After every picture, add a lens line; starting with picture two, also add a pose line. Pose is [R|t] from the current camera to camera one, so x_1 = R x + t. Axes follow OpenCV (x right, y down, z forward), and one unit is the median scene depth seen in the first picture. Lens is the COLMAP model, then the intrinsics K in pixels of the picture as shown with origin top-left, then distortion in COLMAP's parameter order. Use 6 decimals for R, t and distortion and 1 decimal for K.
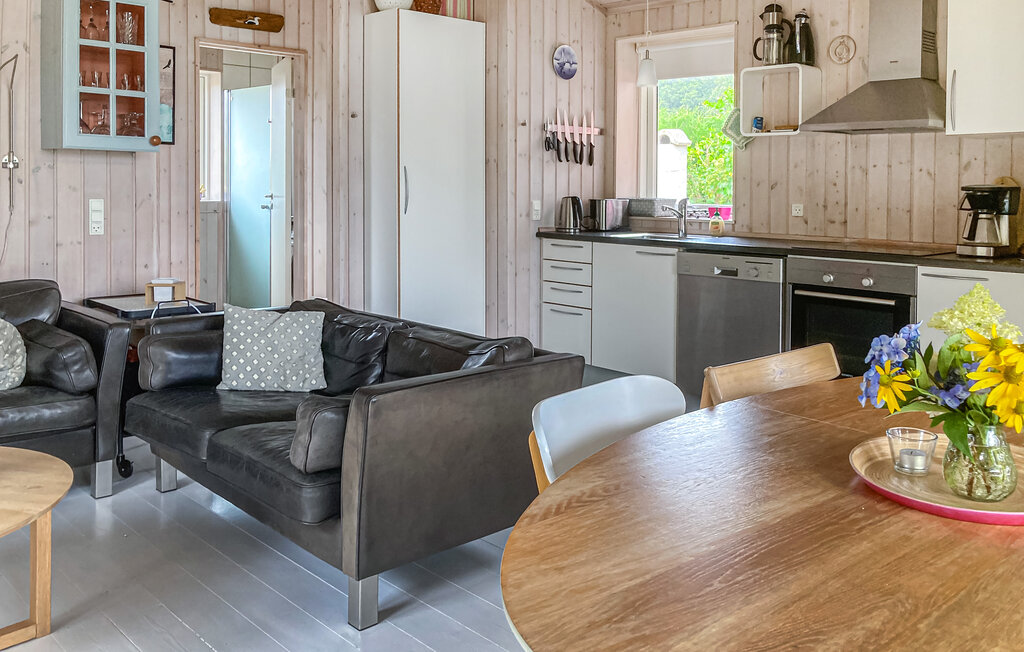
lens RADIAL K [[895.7, 0, 513.1], [0, 895.7, 299.6], [0, 0, 1]] dist [0.003414, 0.000861]
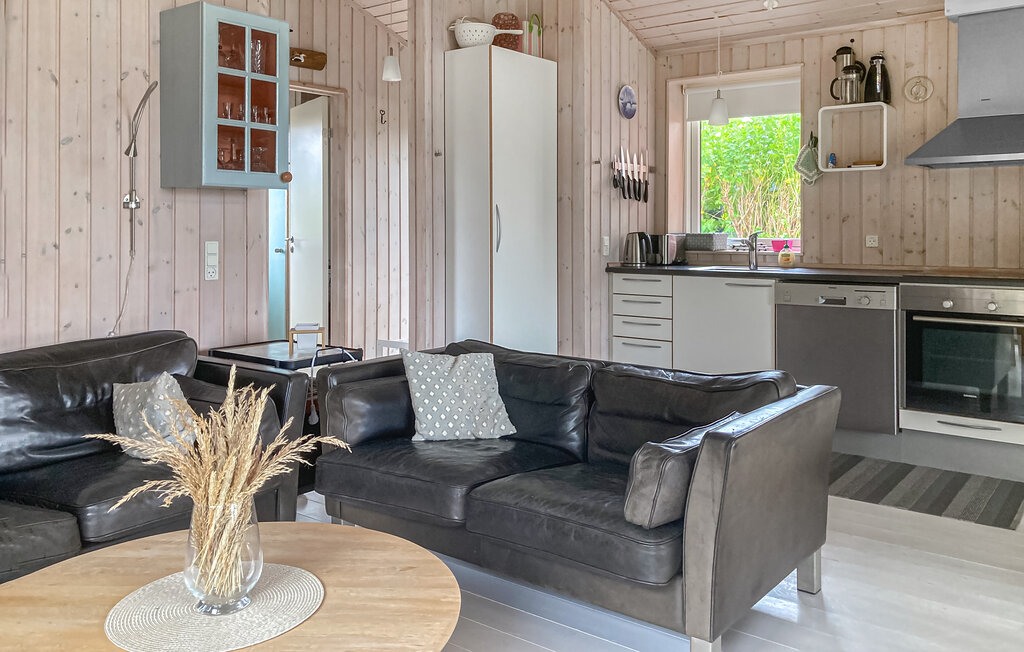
lens RADIAL K [[832.7, 0, 512.0], [0, 832.7, 326.0], [0, 0, 1]] dist [0.007986, 0.010065]
pose [[0.987620, -0.032956, 0.153364, -0.258524], [0.034372, 0.999387, -0.006590, -0.007359], [-0.153053, 0.011780, 0.988148, 0.089707]]
